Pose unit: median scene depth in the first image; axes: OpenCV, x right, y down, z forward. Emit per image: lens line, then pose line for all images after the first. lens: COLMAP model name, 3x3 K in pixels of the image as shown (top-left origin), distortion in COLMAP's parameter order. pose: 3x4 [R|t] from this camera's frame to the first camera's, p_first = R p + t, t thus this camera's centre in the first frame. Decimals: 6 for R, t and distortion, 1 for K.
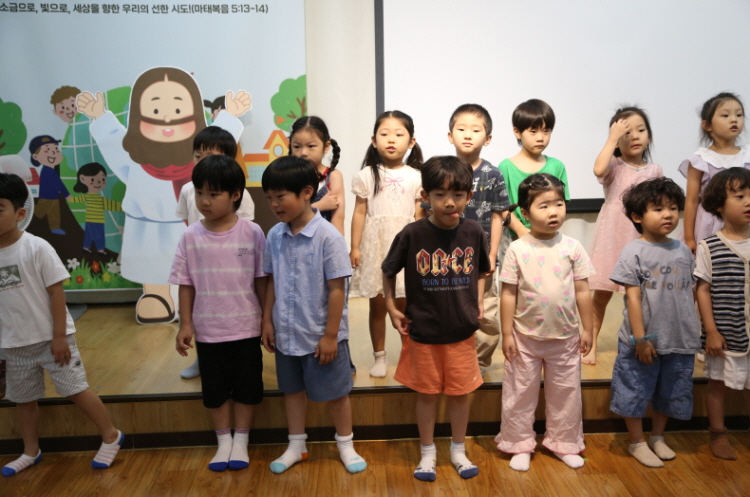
lens RADIAL K [[853.6, 0, 373.6], [0, 853.6, 245.3], [0, 0, 1]] dist [0.094539, 0.000000]
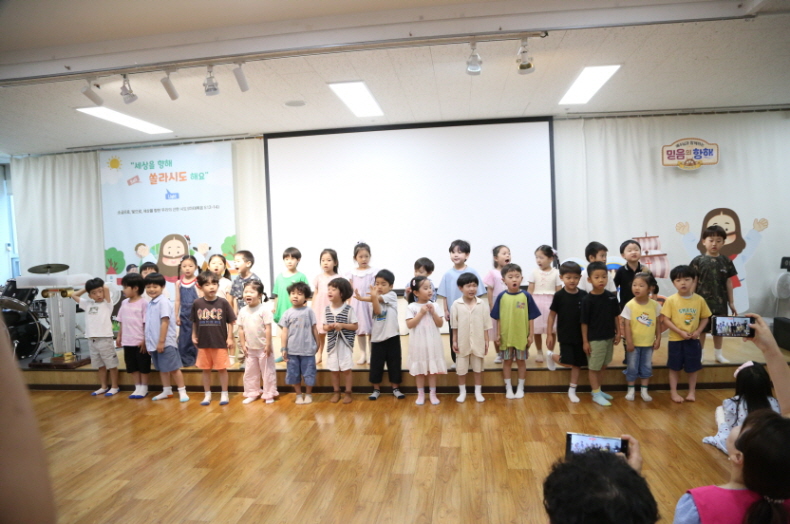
lens RADIAL K [[529.1, 0, 406.6], [0, 529.1, 263.9], [0, 0, 1]] dist [-0.092885, 0.038408]
pose [[0.989399, -0.015660, -0.144376, 0.577150], [-0.000208, 0.994015, -0.109242, 0.025295], [0.145222, 0.108114, 0.983474, -0.271977]]
